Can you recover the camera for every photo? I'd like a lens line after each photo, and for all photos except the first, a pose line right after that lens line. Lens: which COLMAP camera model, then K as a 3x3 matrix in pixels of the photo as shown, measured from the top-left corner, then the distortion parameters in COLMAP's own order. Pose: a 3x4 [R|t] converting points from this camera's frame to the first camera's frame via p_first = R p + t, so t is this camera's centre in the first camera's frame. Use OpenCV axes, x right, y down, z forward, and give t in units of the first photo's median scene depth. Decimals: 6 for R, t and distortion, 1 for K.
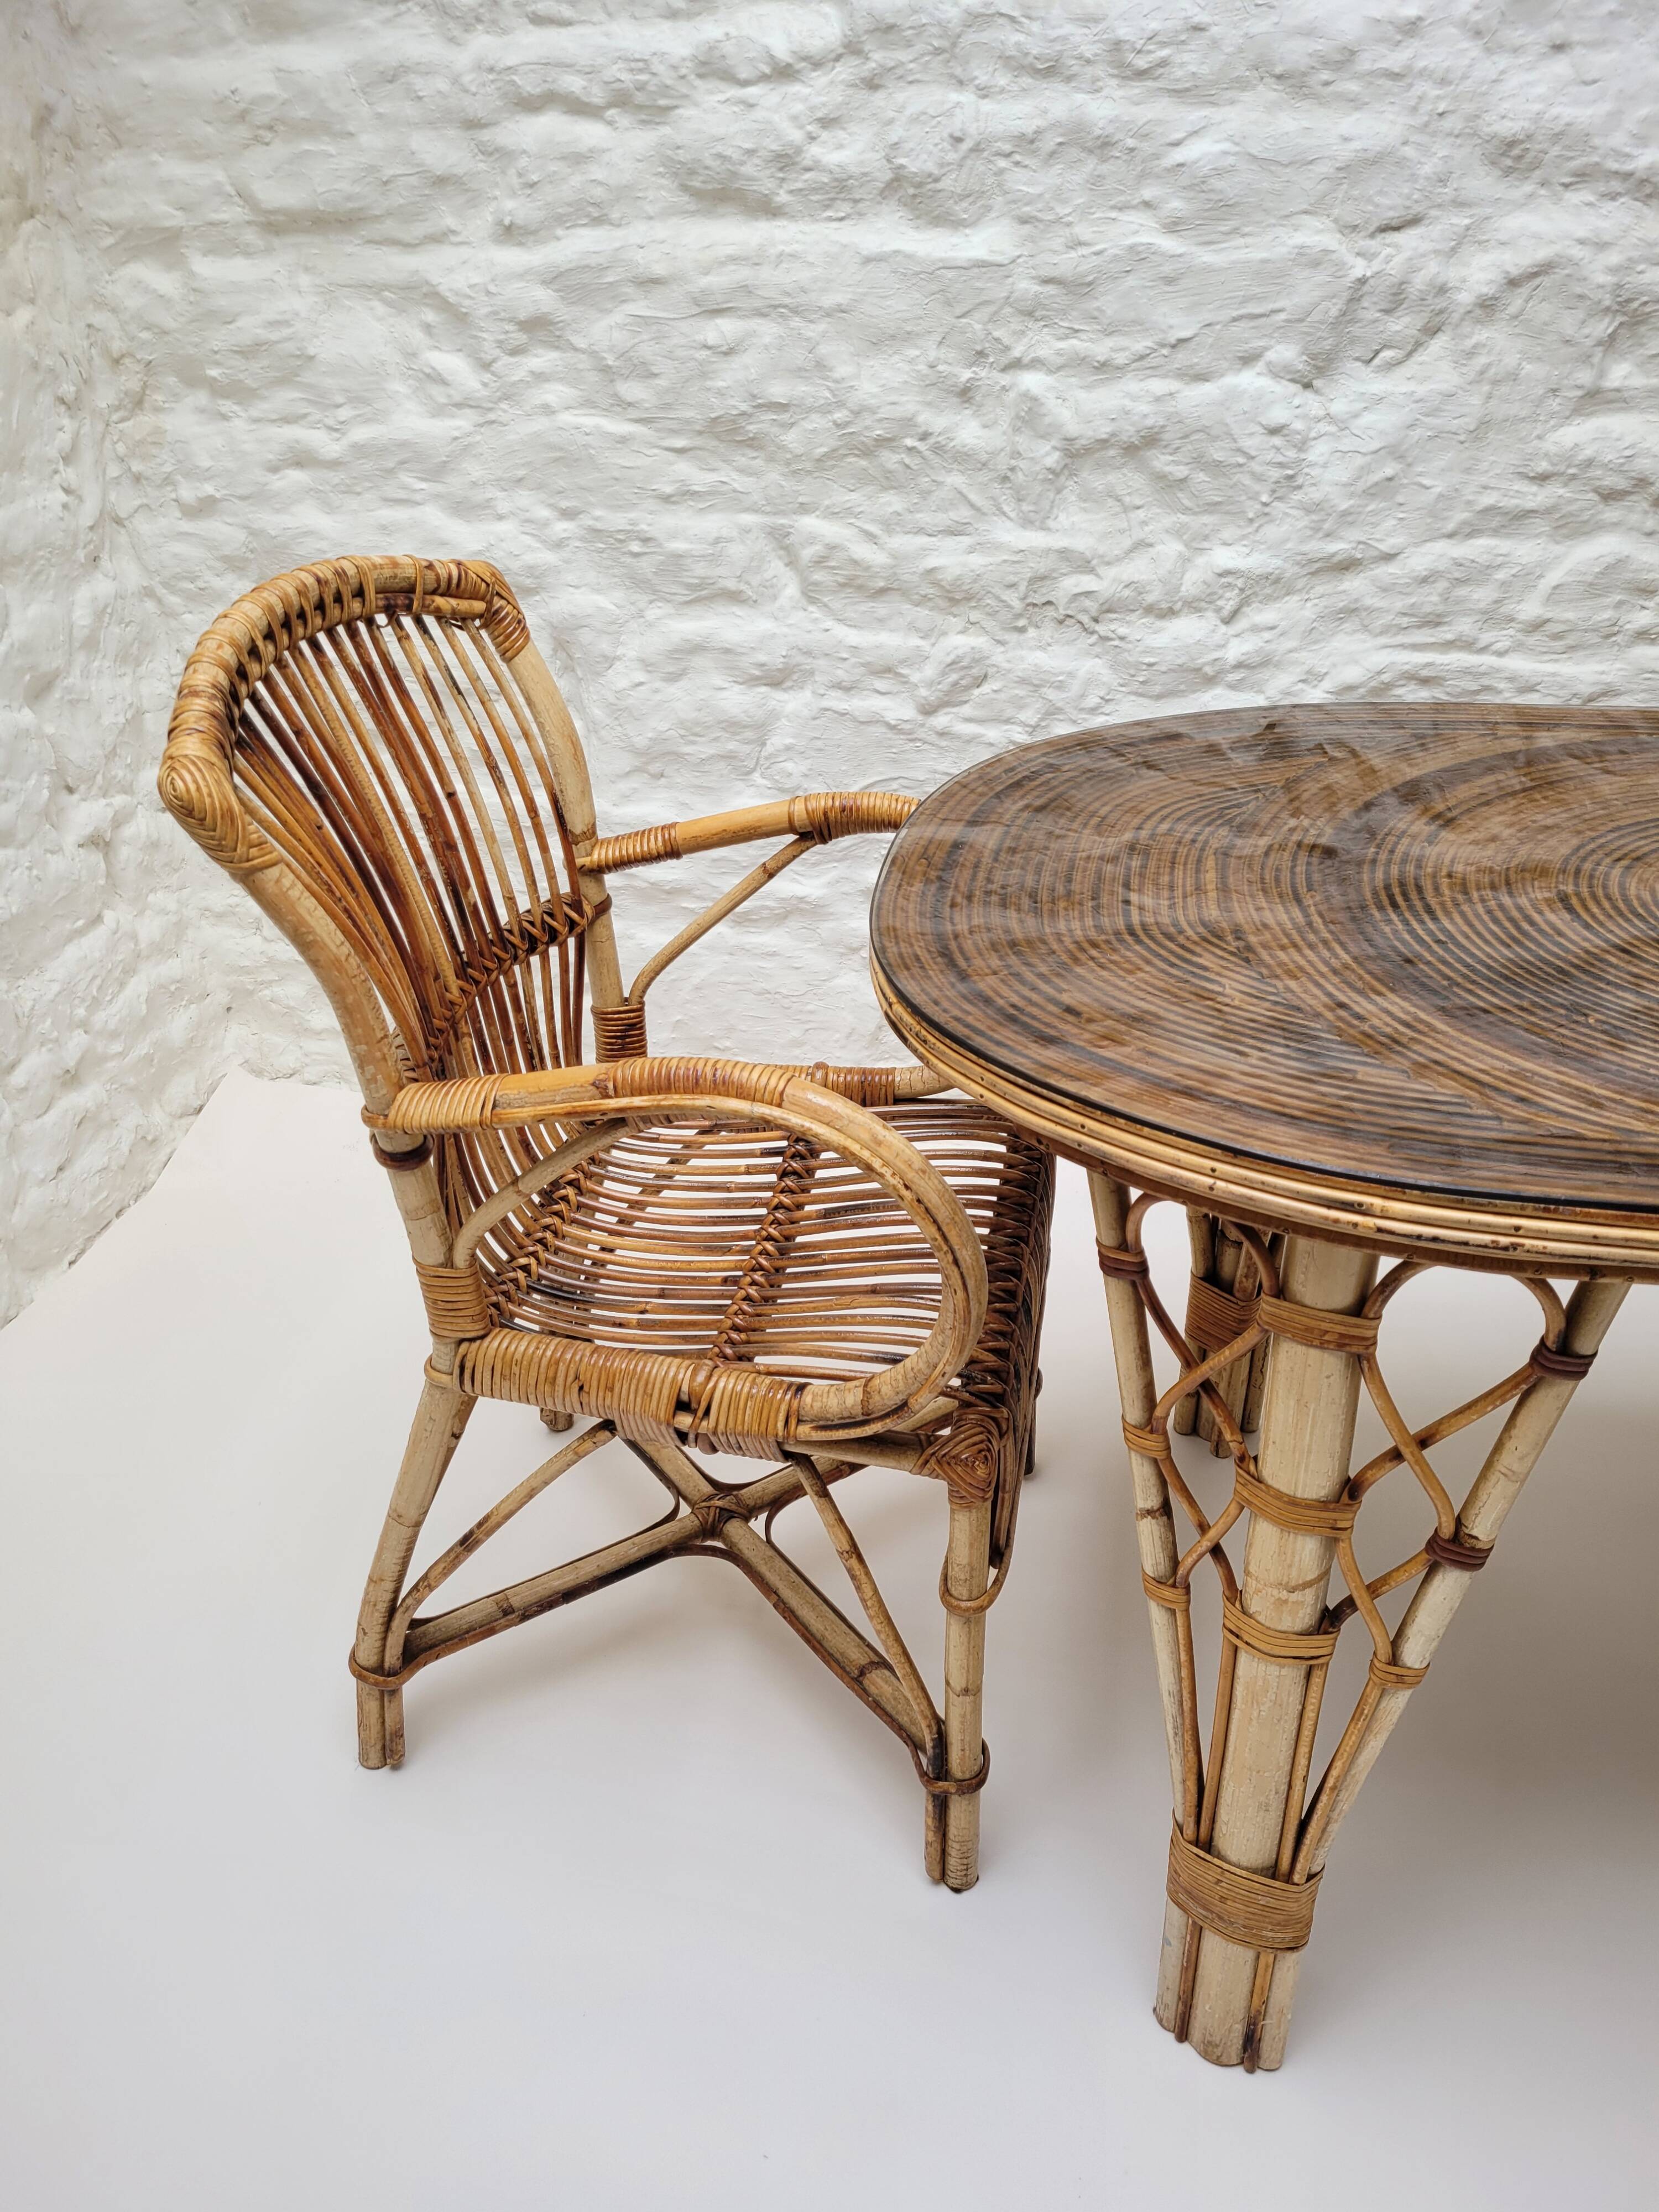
lens RADIAL K [[1667.2, 0, 837.0], [0, 1667.2, 1130.8], [0, 0, 1]] dist [0.059044, -0.062125]
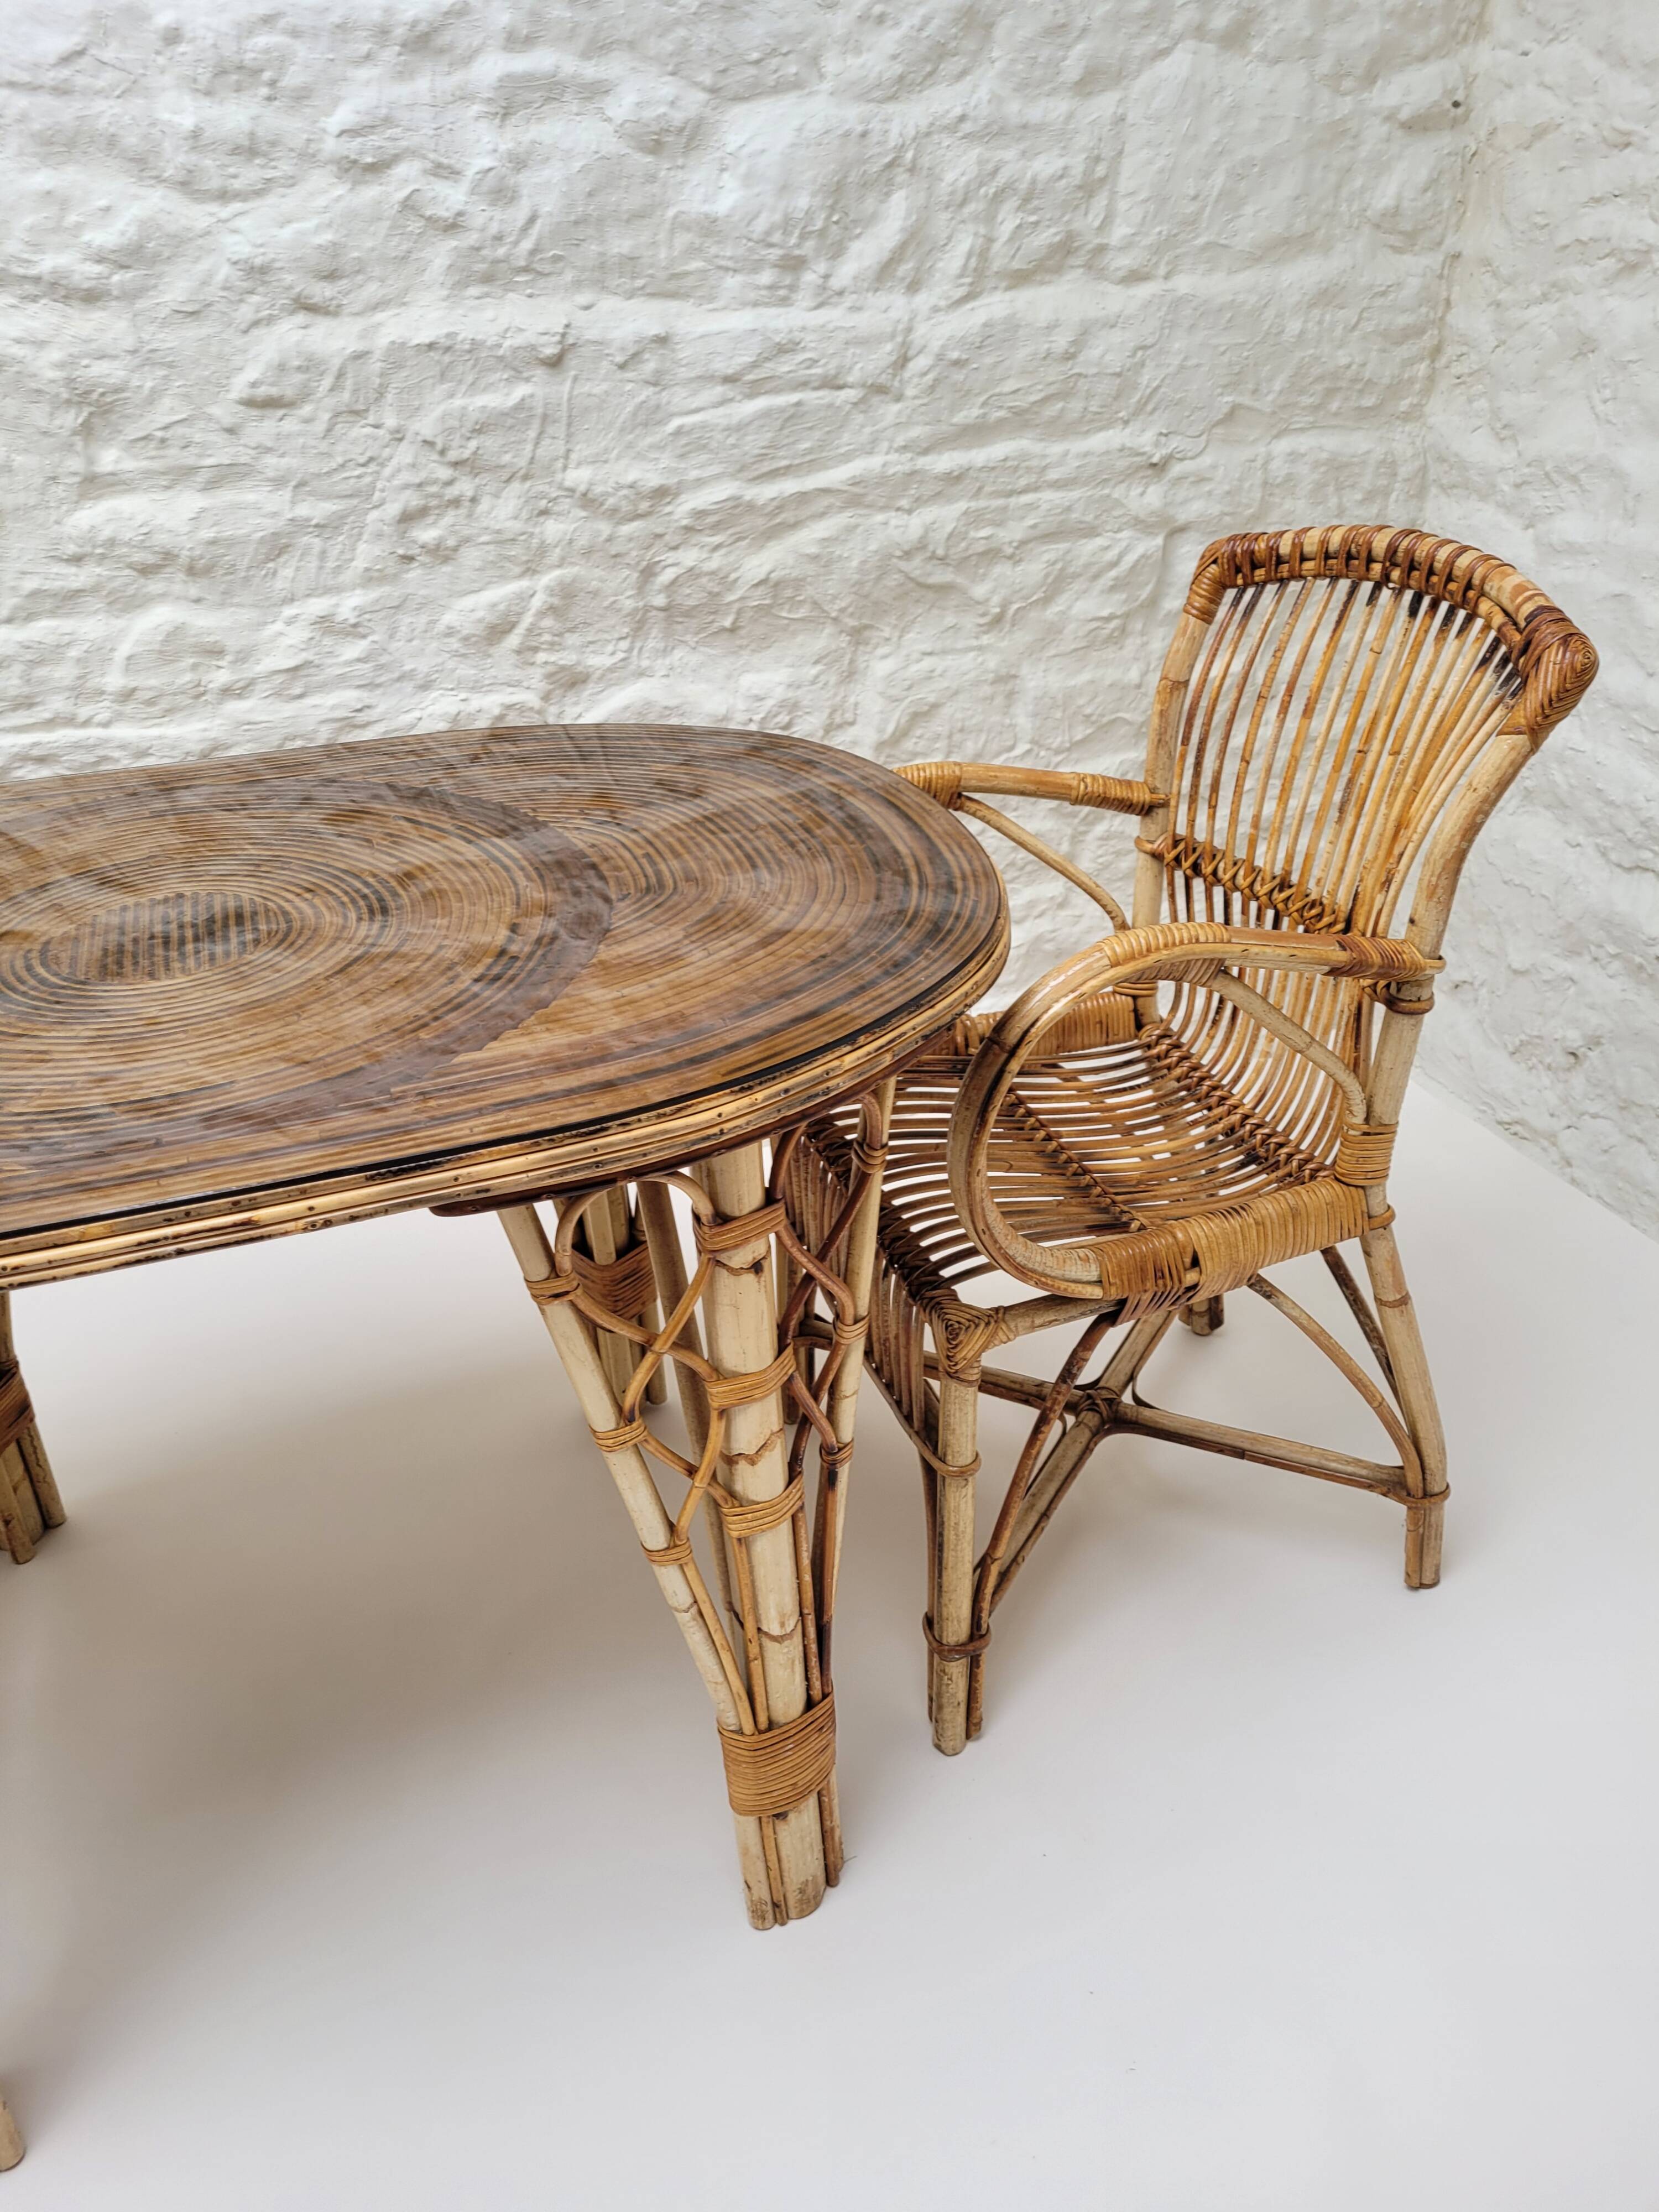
lens RADIAL K [[1667.2, 0, 804.1], [0, 1667.2, 1115.9], [0, 0, 1]] dist [0.059044, -0.062125]
pose [[0.871919, -0.243665, 0.424716, 0.282592], [0.259204, 0.965576, 0.021831, 0.042137], [-0.415415, 0.091054, 0.905063, -0.107137]]
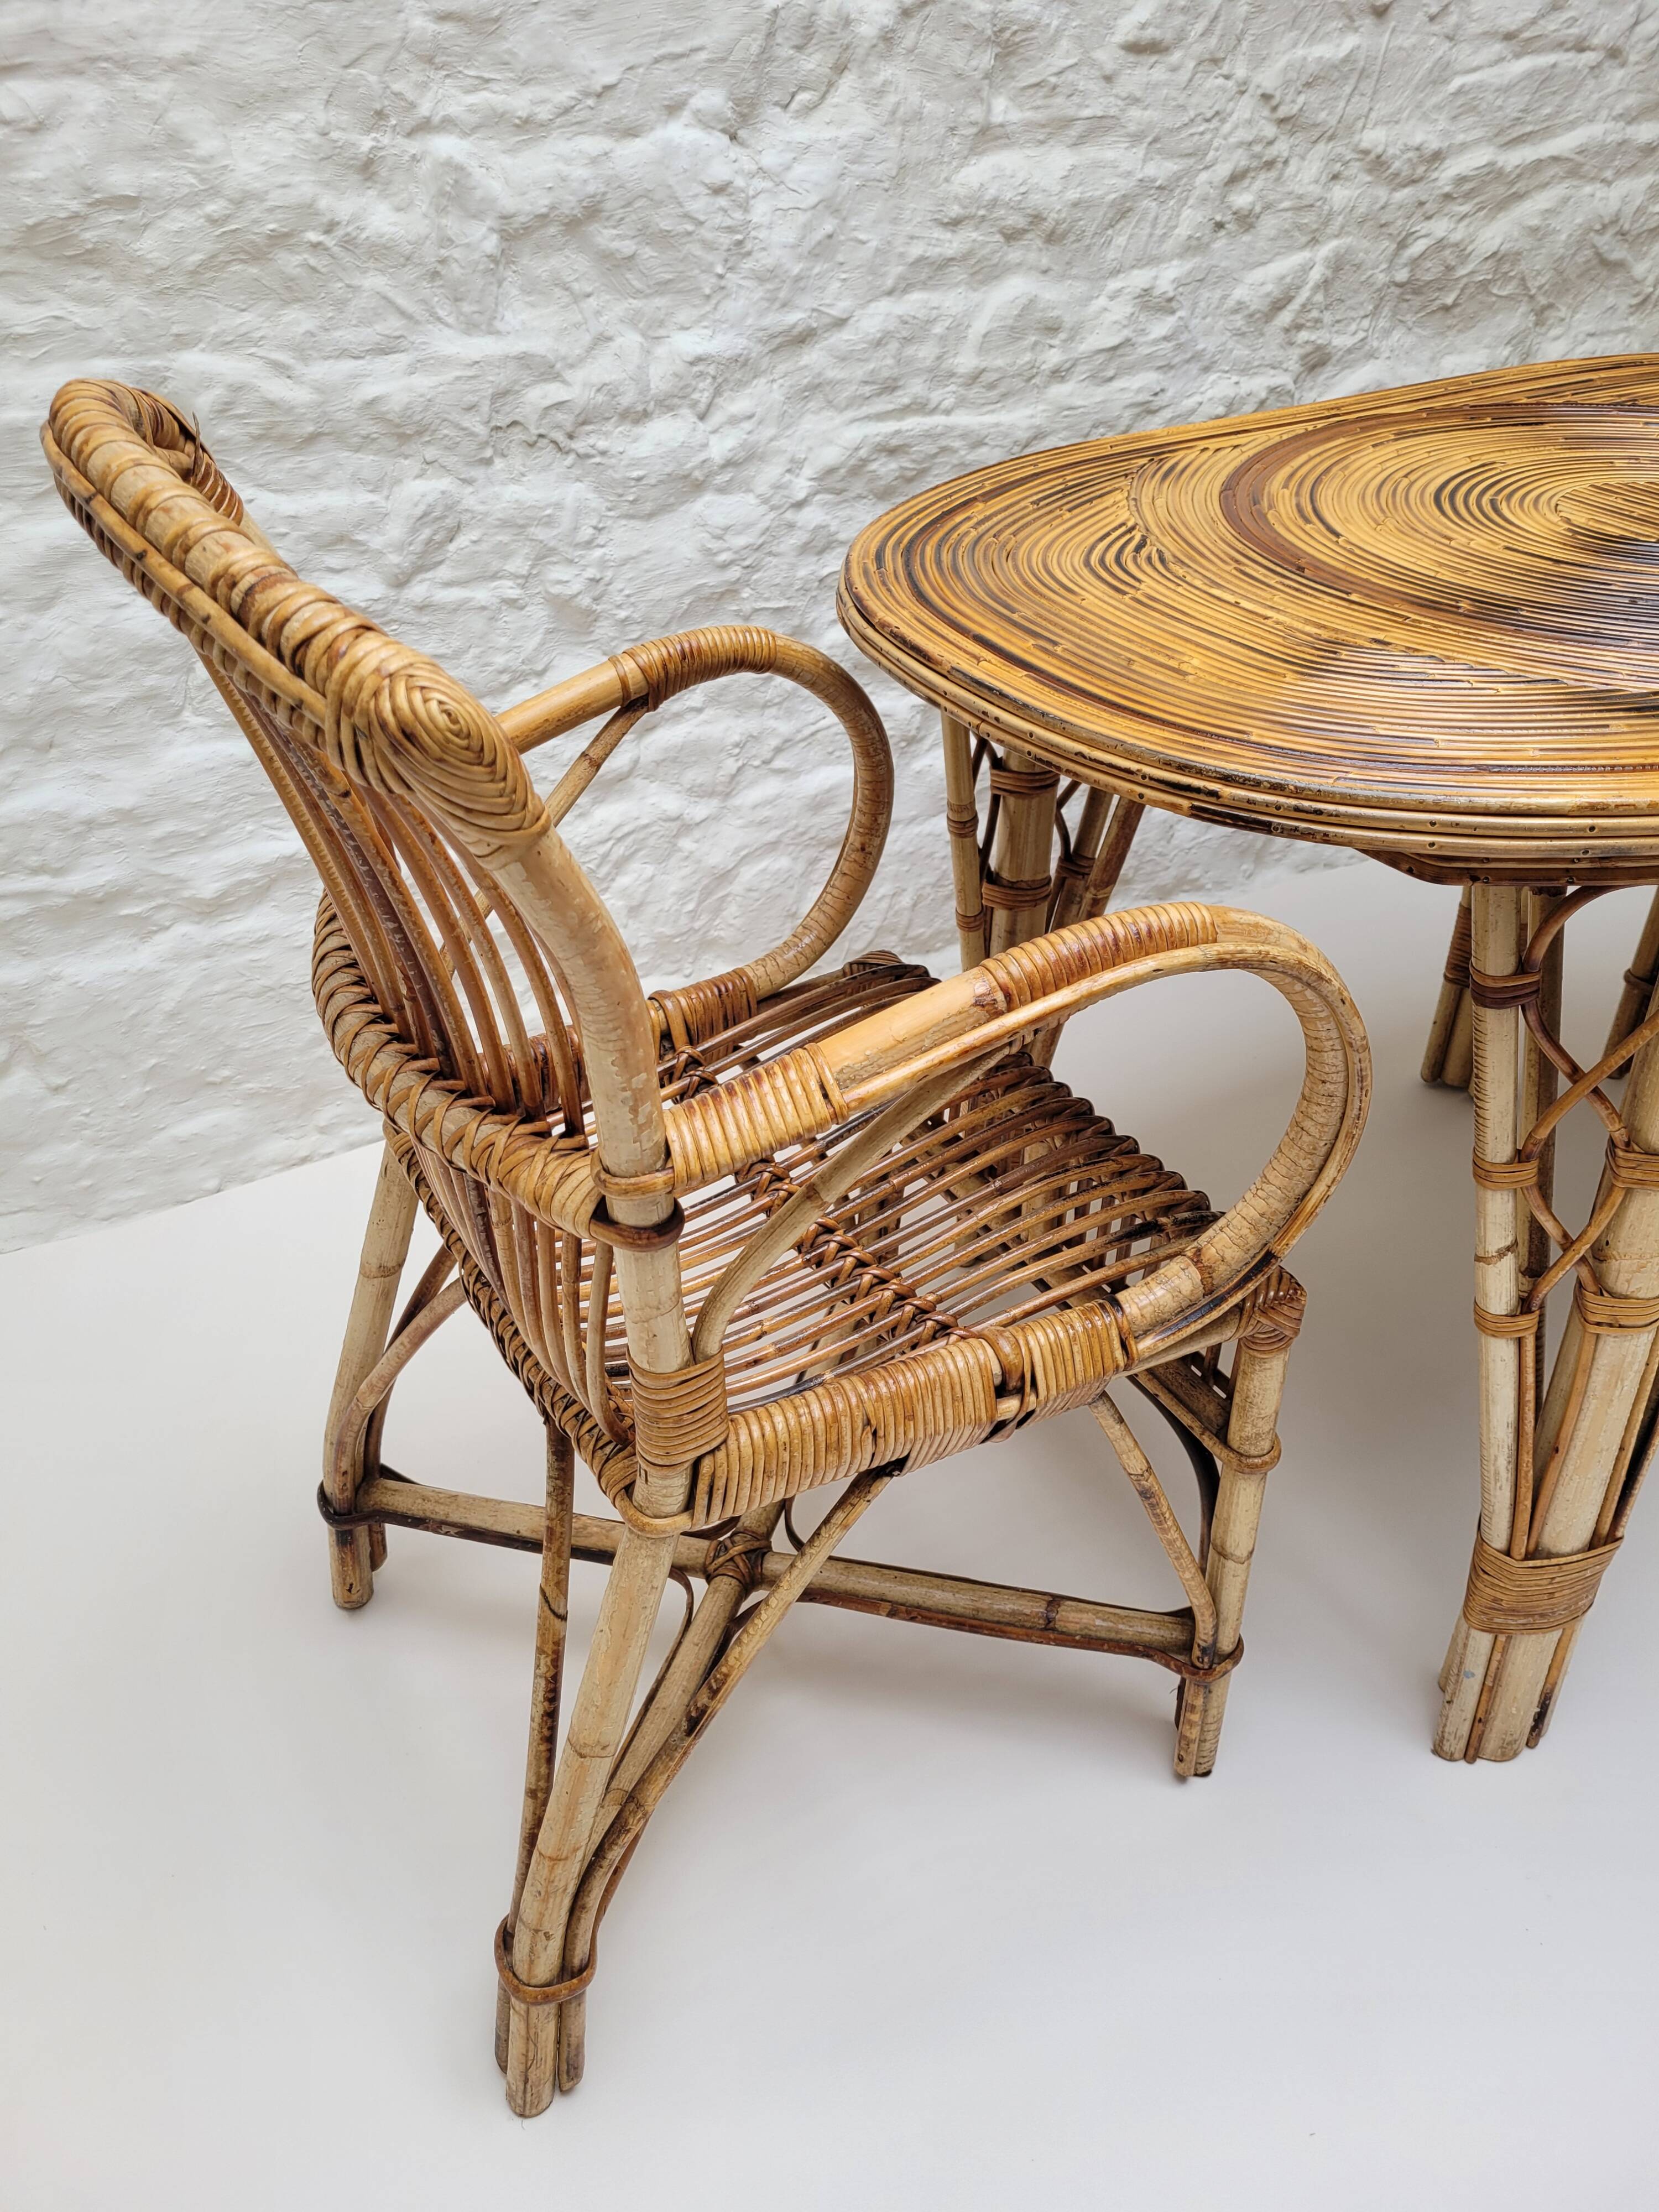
lens RADIAL K [[1667.2, 0, 837.1], [0, 1667.2, 1107.1], [0, 0, 1]] dist [0.059044, -0.062125]
pose [[0.757017, -0.355129, 0.548460, -0.362834], [0.335987, 0.931494, 0.139396, -0.064393], [-0.560391, 0.078750, 0.824476, 0.262762]]
